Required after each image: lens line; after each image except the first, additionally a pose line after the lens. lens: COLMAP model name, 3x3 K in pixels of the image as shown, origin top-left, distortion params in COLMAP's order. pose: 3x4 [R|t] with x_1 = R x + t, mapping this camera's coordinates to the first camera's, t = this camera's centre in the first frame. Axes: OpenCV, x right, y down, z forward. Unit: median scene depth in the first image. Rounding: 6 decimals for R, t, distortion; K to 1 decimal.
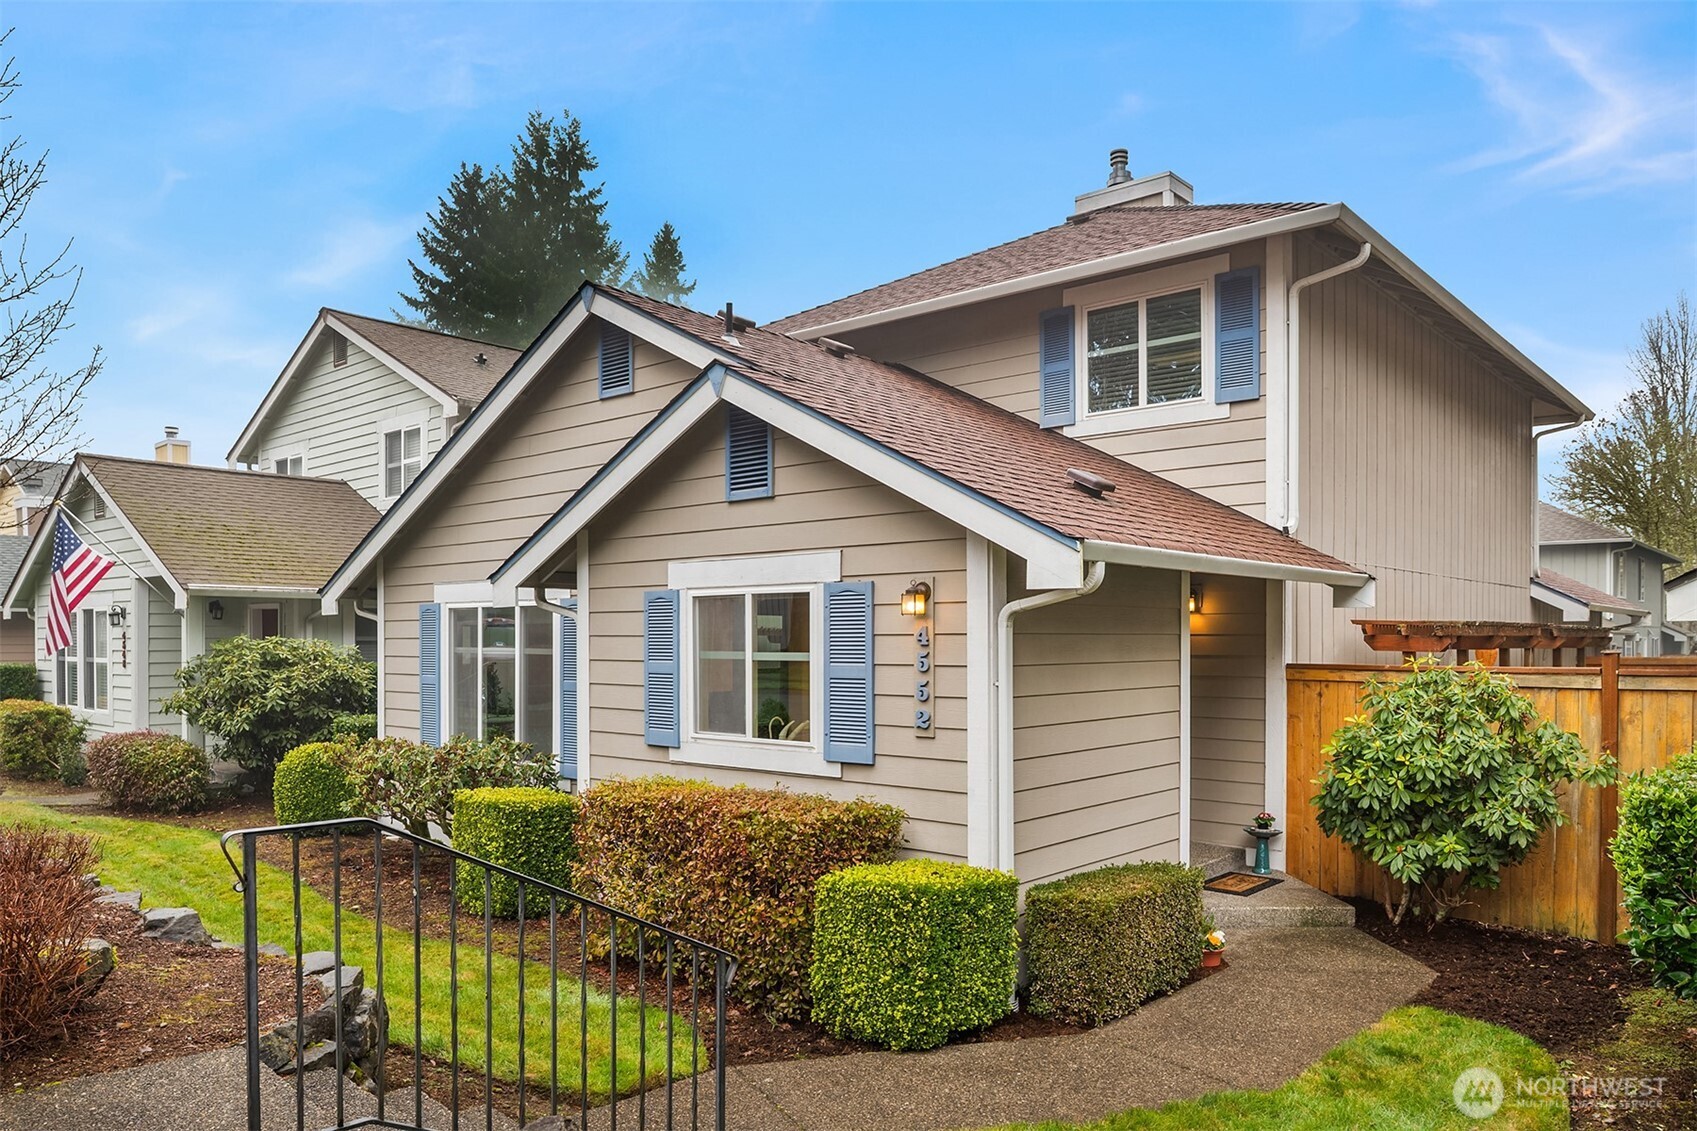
lens RADIAL K [[1174.2, 0, 848.0], [0, 1174.2, 604.7], [0, 0, 1]] dist [-0.028508, -0.005315]
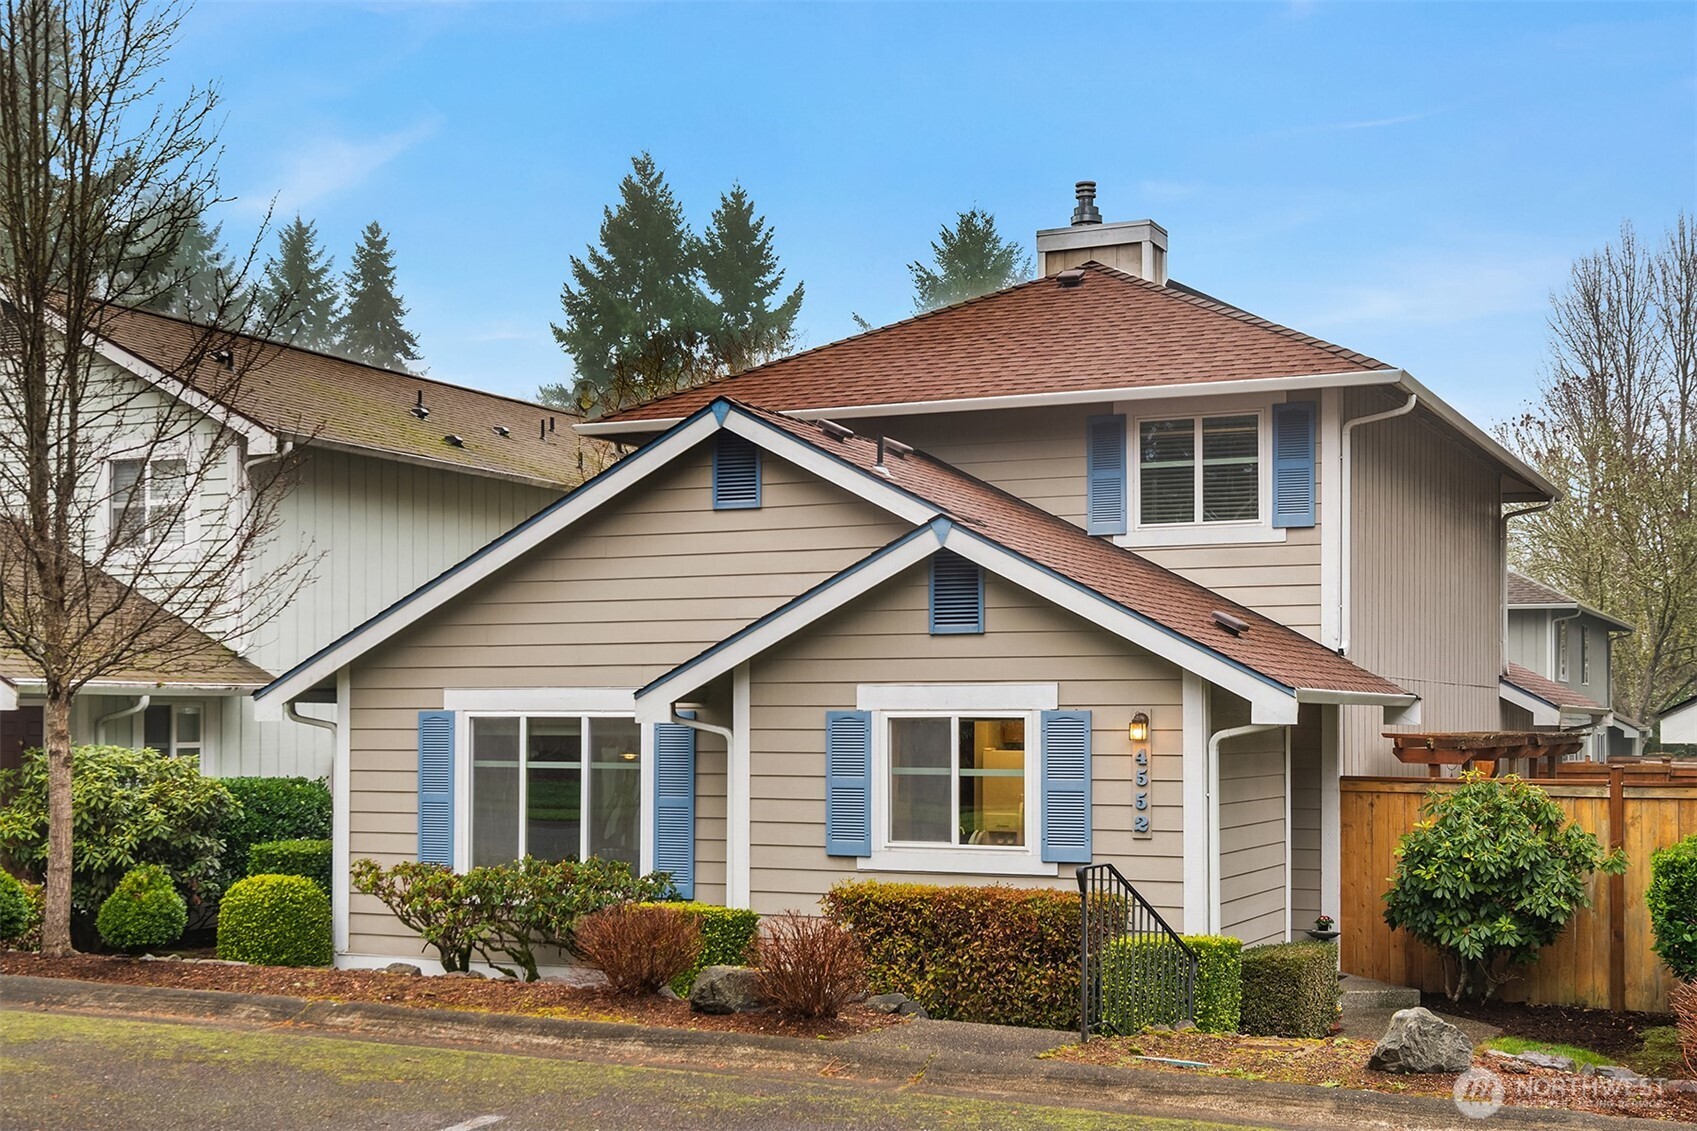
lens RADIAL K [[2183.0, 0, 848.5], [0, 2183.0, 565.5], [0, 0, 1]] dist [0.008210, 0.054141]
pose [[0.958623, 0.023138, 0.283736, -0.741932], [-0.011283, 0.998996, -0.043345, -0.059379], [-0.284454, 0.038351, 0.957922, -0.939704]]
